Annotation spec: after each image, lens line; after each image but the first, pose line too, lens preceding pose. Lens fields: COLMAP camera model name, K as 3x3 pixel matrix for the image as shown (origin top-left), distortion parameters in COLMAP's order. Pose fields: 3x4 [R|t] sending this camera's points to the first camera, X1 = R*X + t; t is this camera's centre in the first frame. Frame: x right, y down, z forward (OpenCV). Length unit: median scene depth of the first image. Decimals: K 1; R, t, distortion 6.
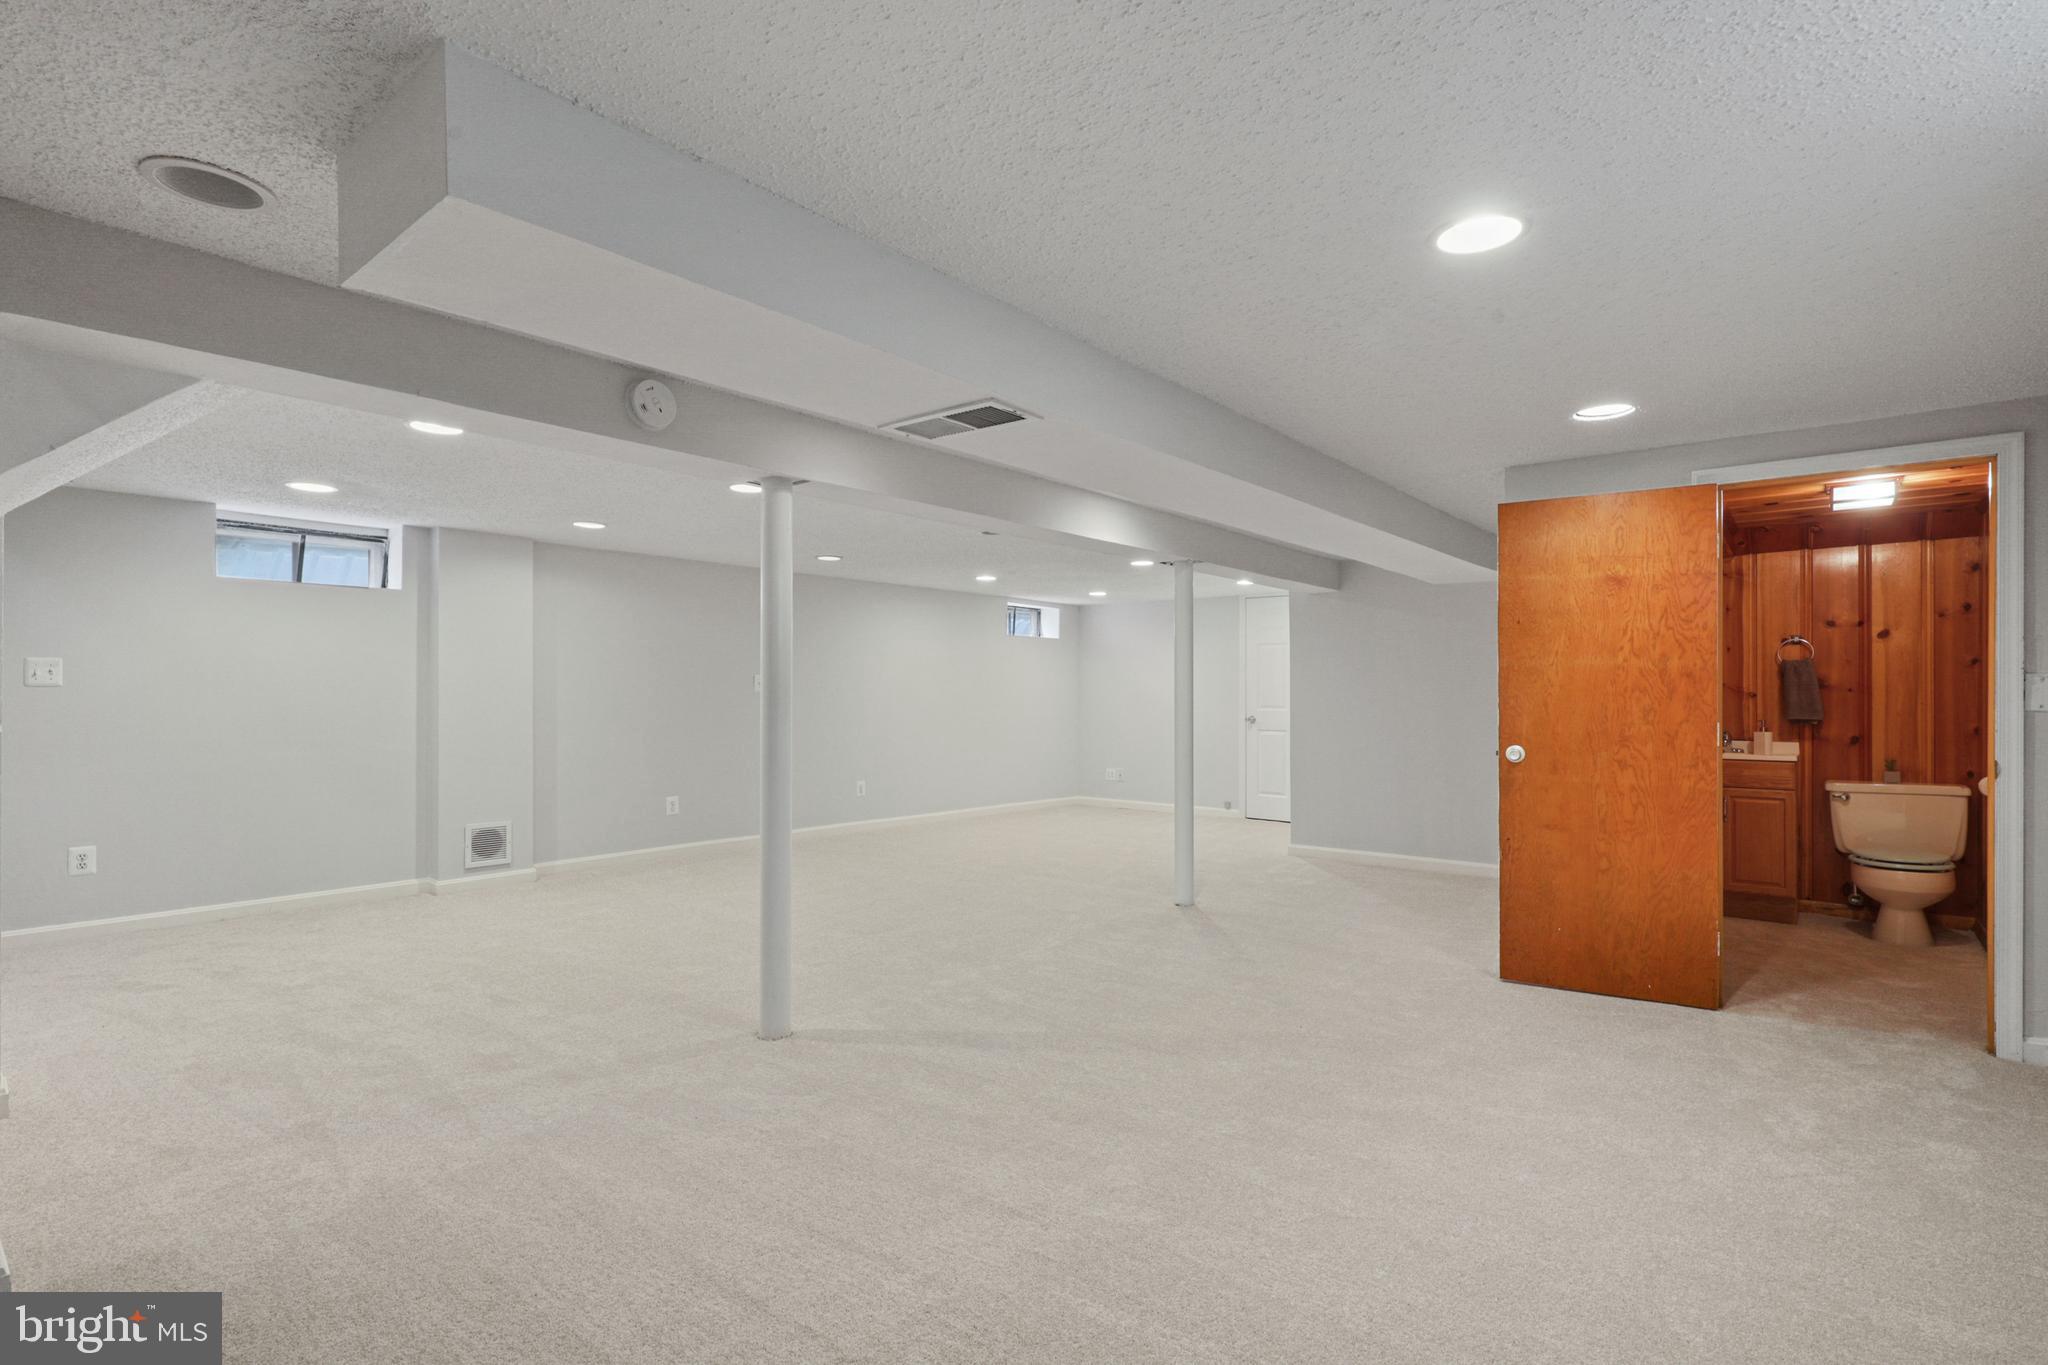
lens RADIAL K [[948.7, 0, 1024.7], [0, 948.7, 681.4], [0, 0, 1]] dist [0.000484, -0.000637]
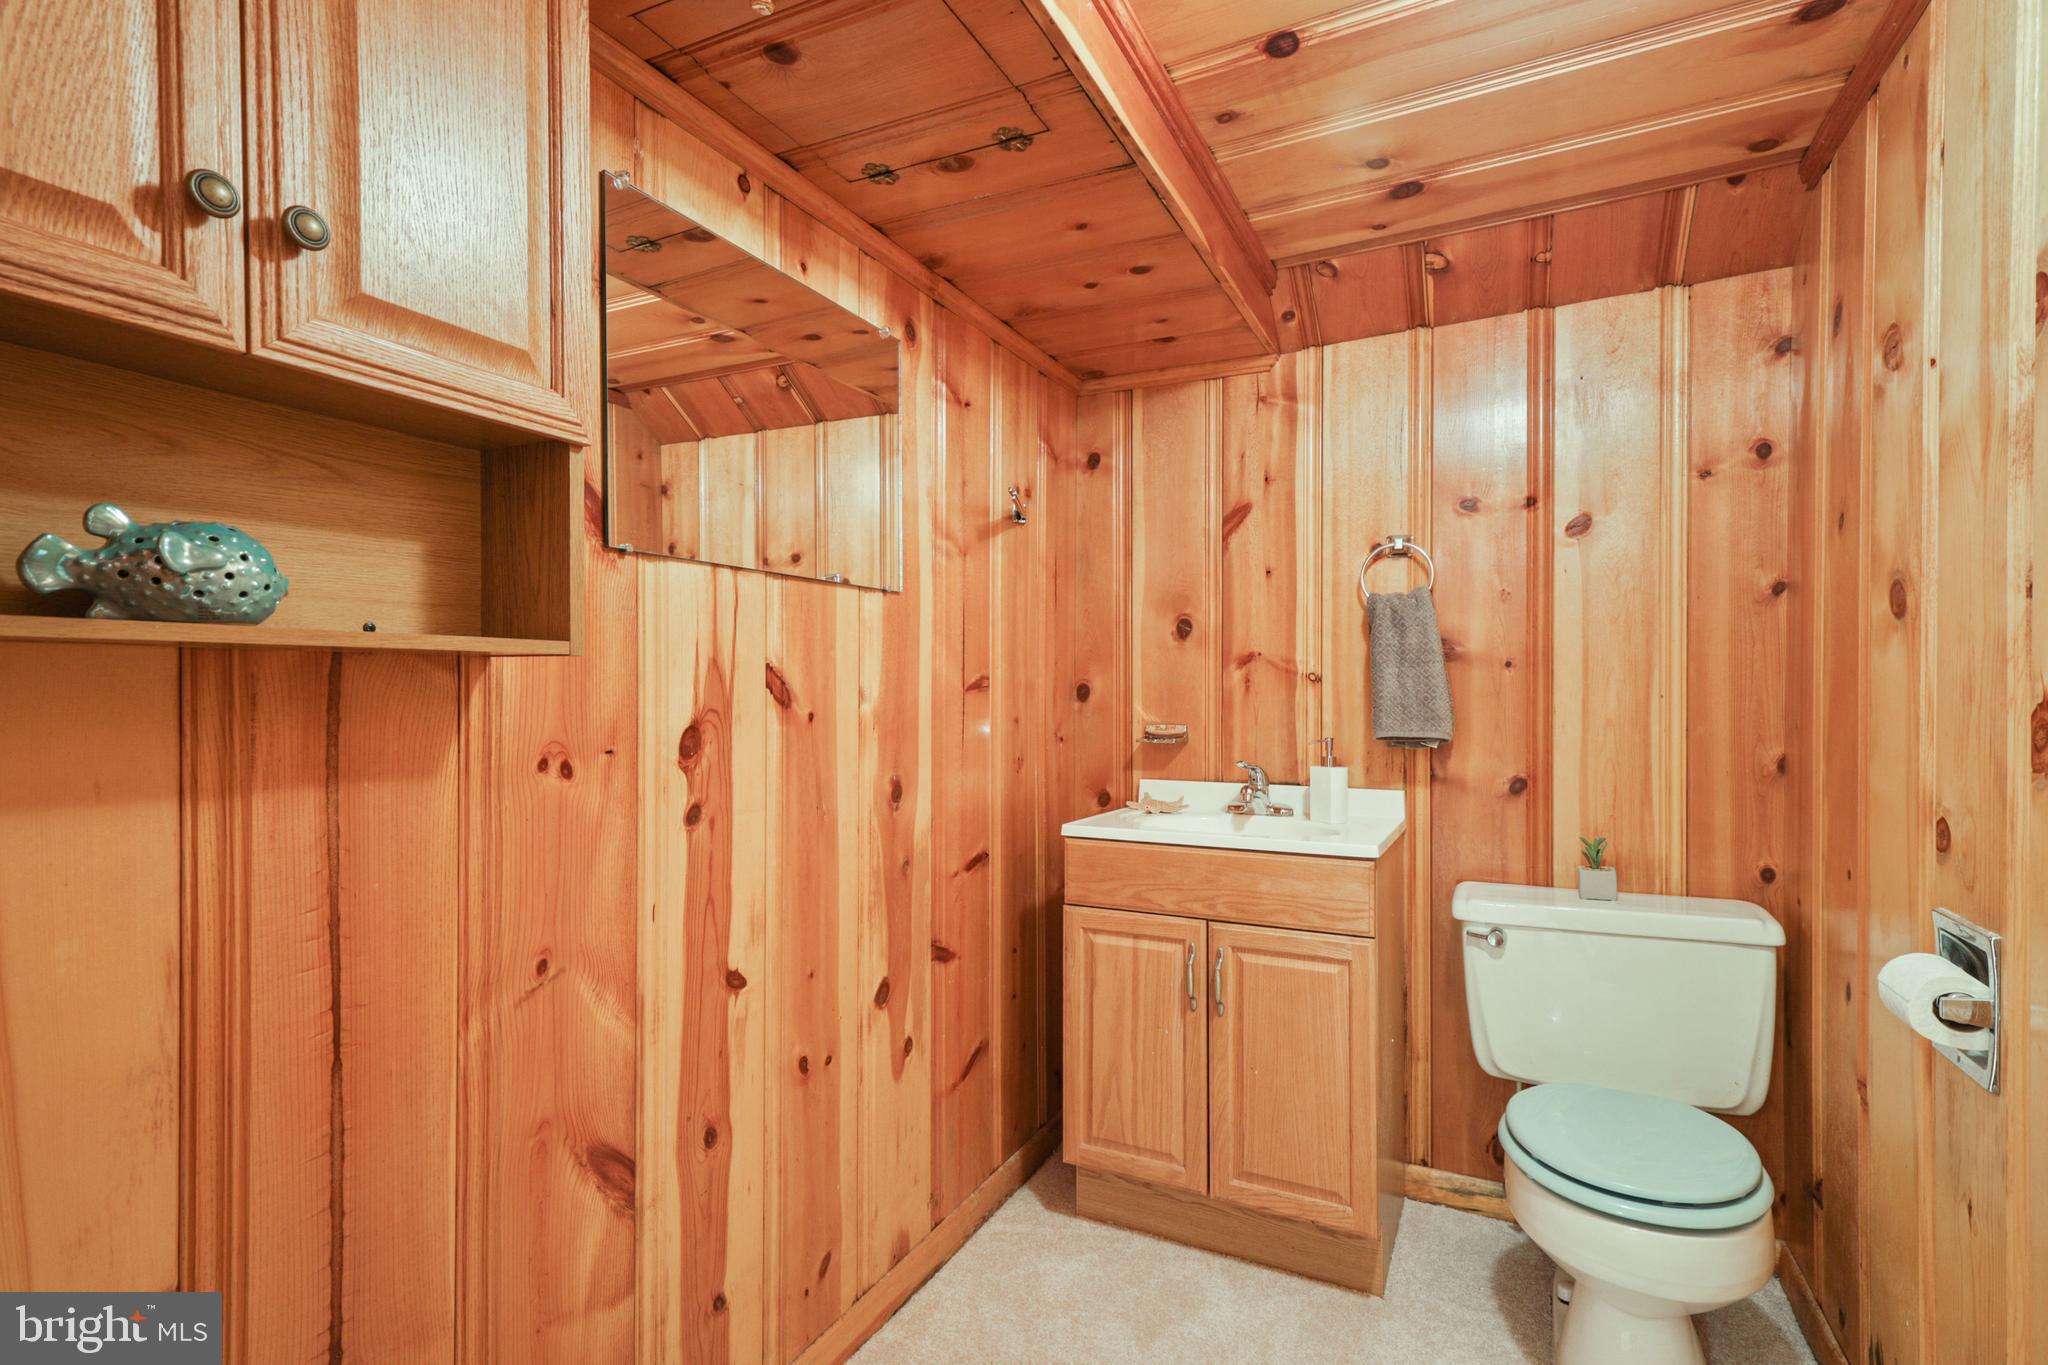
lens RADIAL K [[948.7, 0, 1017.1], [0, 948.7, 691.5], [0, 0, 1]] dist [0.000484, -0.000637]
pose [[0.973472, -0.004388, 0.228763, 0.565593], [0.001543, 0.999919, 0.012614, 0.015113], [-0.228800, -0.011927, 0.973400, 0.644930]]
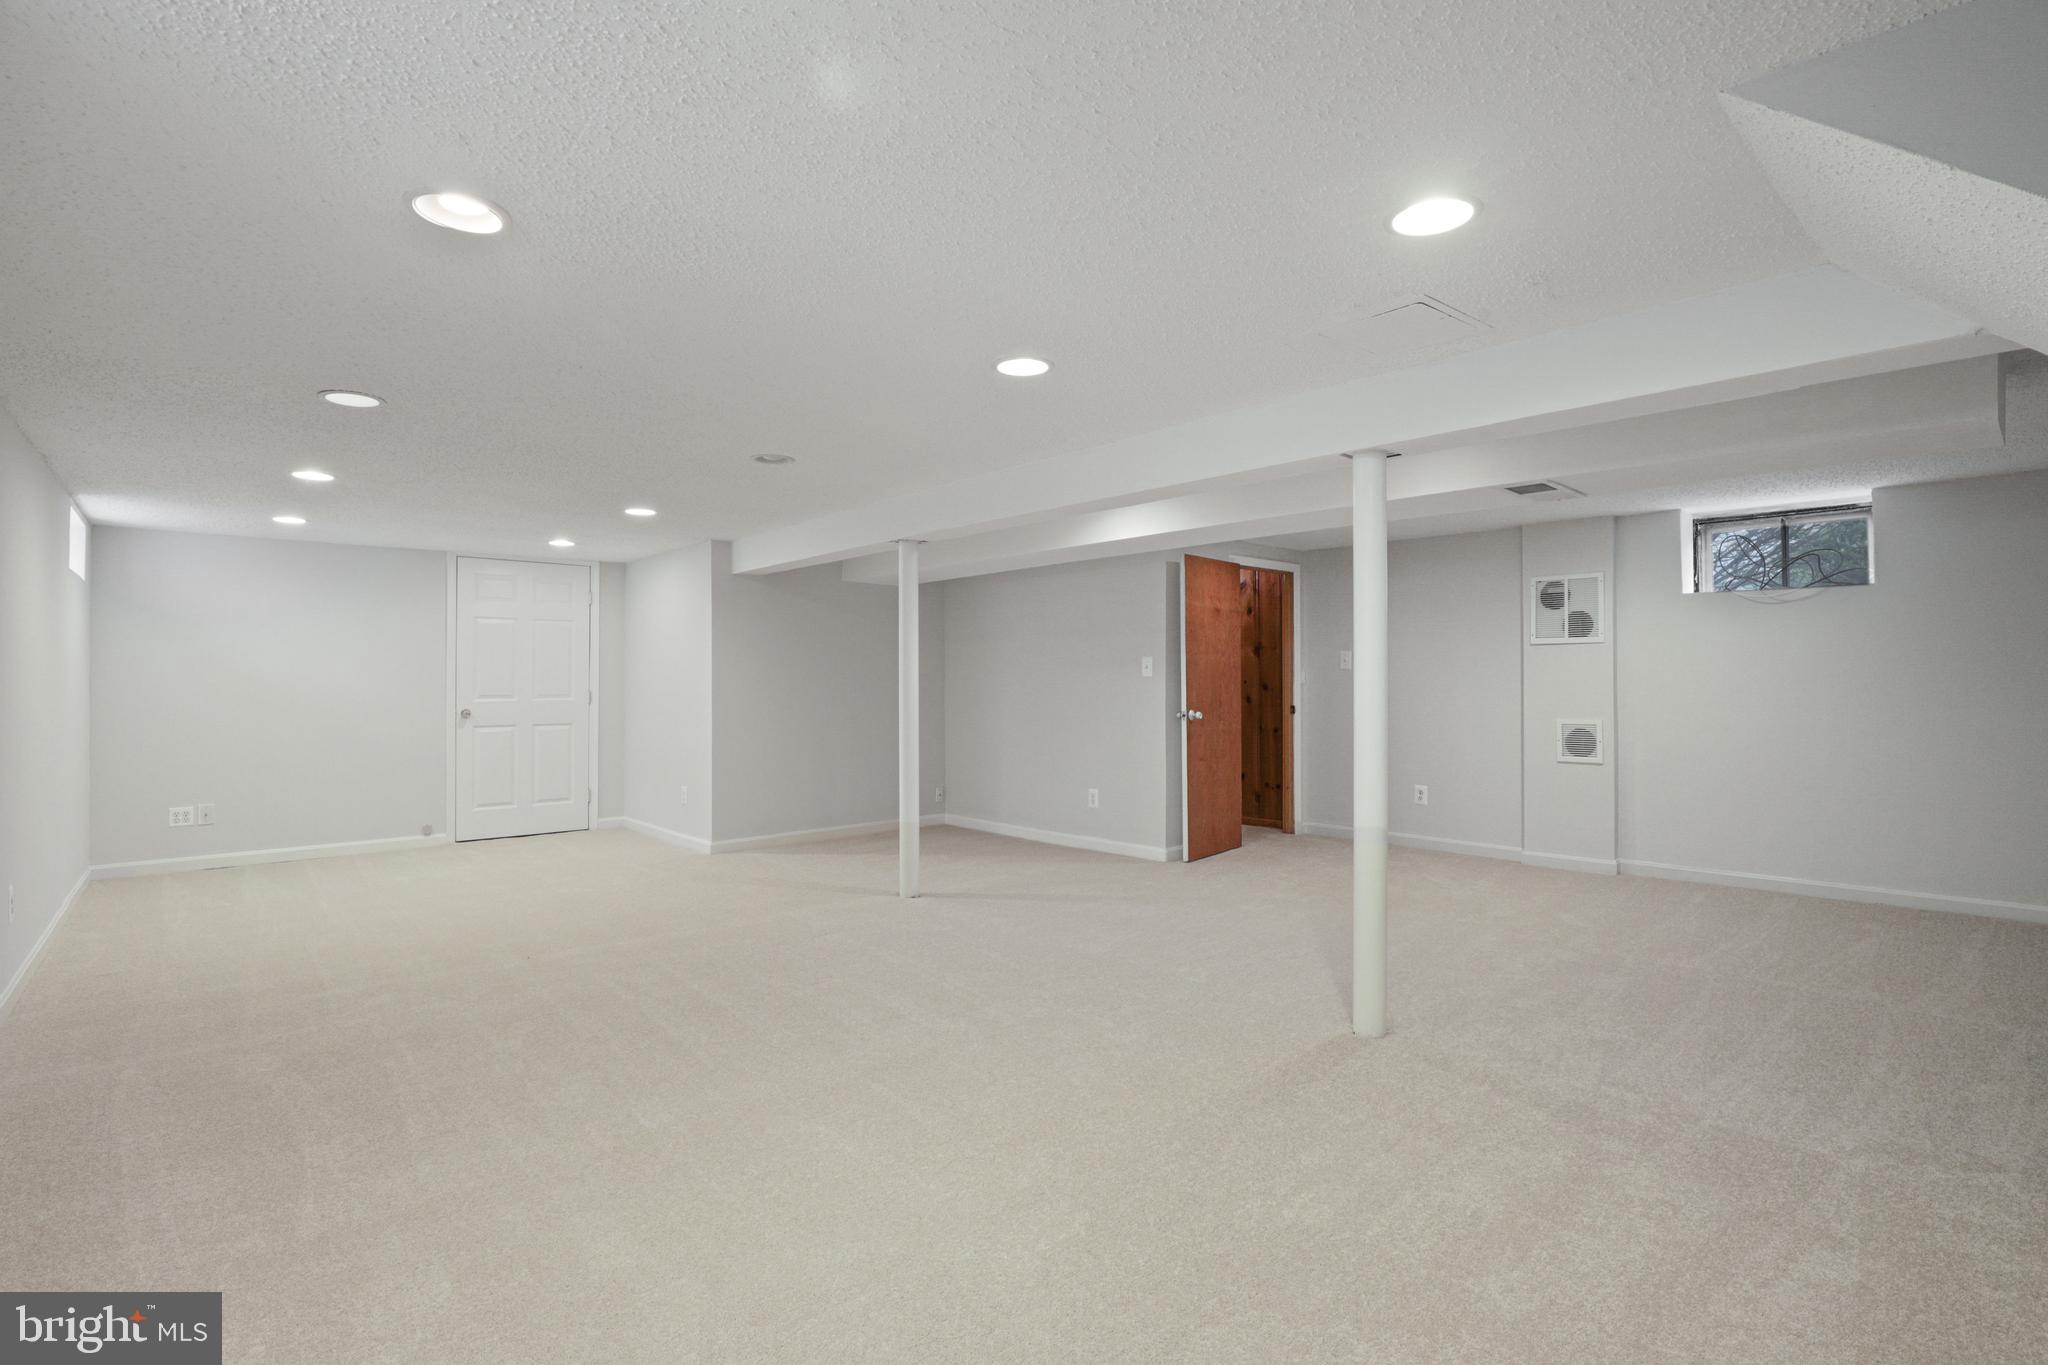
lens RADIAL K [[948.7, 0, 1028.1], [0, 948.7, 670.9], [0, 0, 1]] dist [0.000484, -0.000637]
pose [[0.165822, 0.008248, 0.986121, -1.274979], [-0.008852, 0.999937, -0.006875, 0.019417], [-0.986116, -0.007589, 0.165884, 1.191973]]
